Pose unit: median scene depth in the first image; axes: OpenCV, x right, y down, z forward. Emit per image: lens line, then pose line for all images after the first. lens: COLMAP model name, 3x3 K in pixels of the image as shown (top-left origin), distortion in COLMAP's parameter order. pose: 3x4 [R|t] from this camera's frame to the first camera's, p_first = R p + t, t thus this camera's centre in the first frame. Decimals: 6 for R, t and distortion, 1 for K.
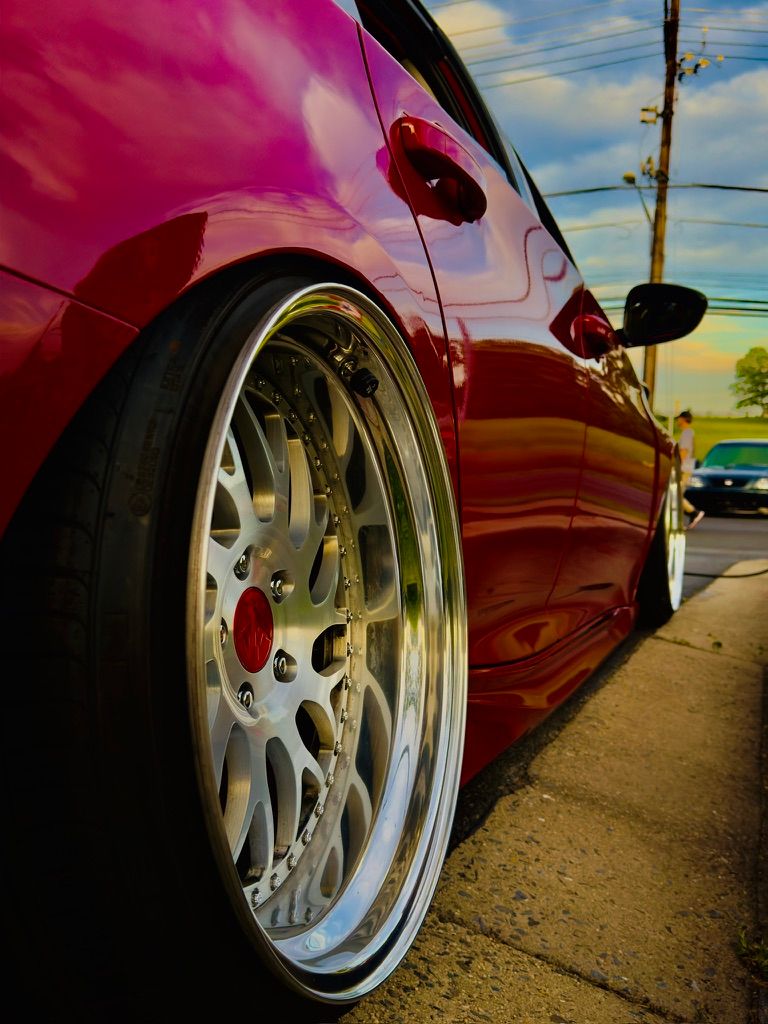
lens RADIAL K [[1040.7, 0, 384.0], [0, 1040.7, 512.0], [0, 0, 1]] dist [-0.006740, -0.179371]
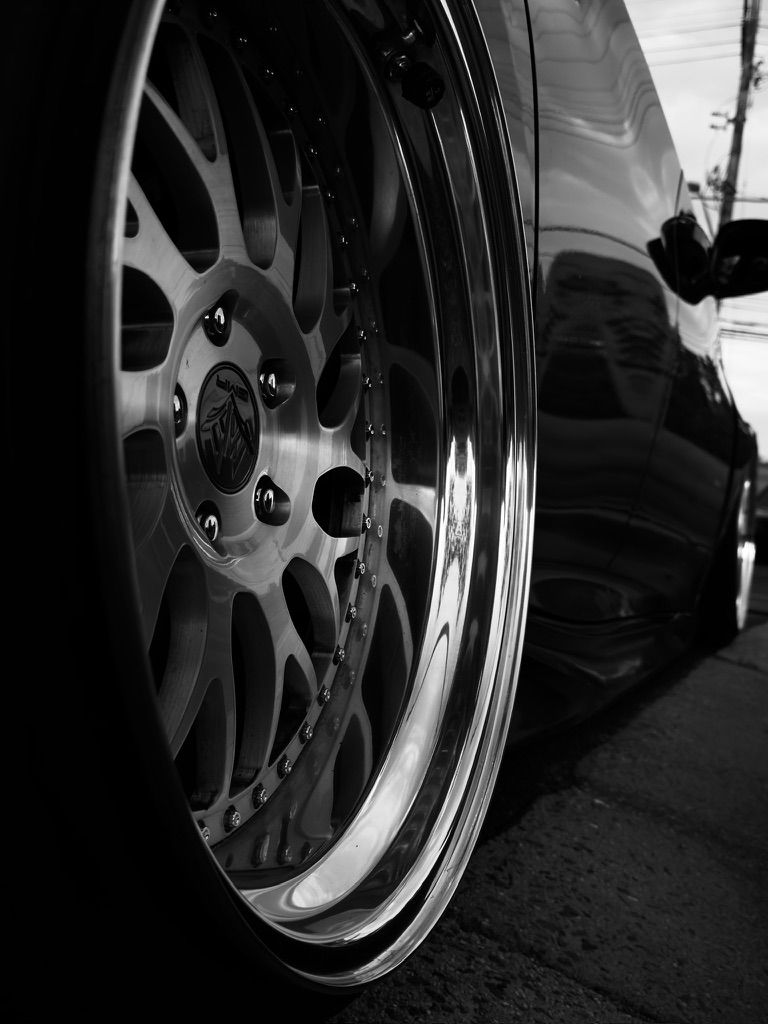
lens RADIAL K [[1168.2, 0, 384.0], [0, 1168.2, 512.0], [0, 0, 1]] dist [-0.057368, -0.061727]
pose [[0.997013, 0.076818, -0.007975, -0.013345], [-0.076978, 0.996786, -0.022203, 0.123919], [0.006243, 0.022751, 0.999722, 0.189308]]
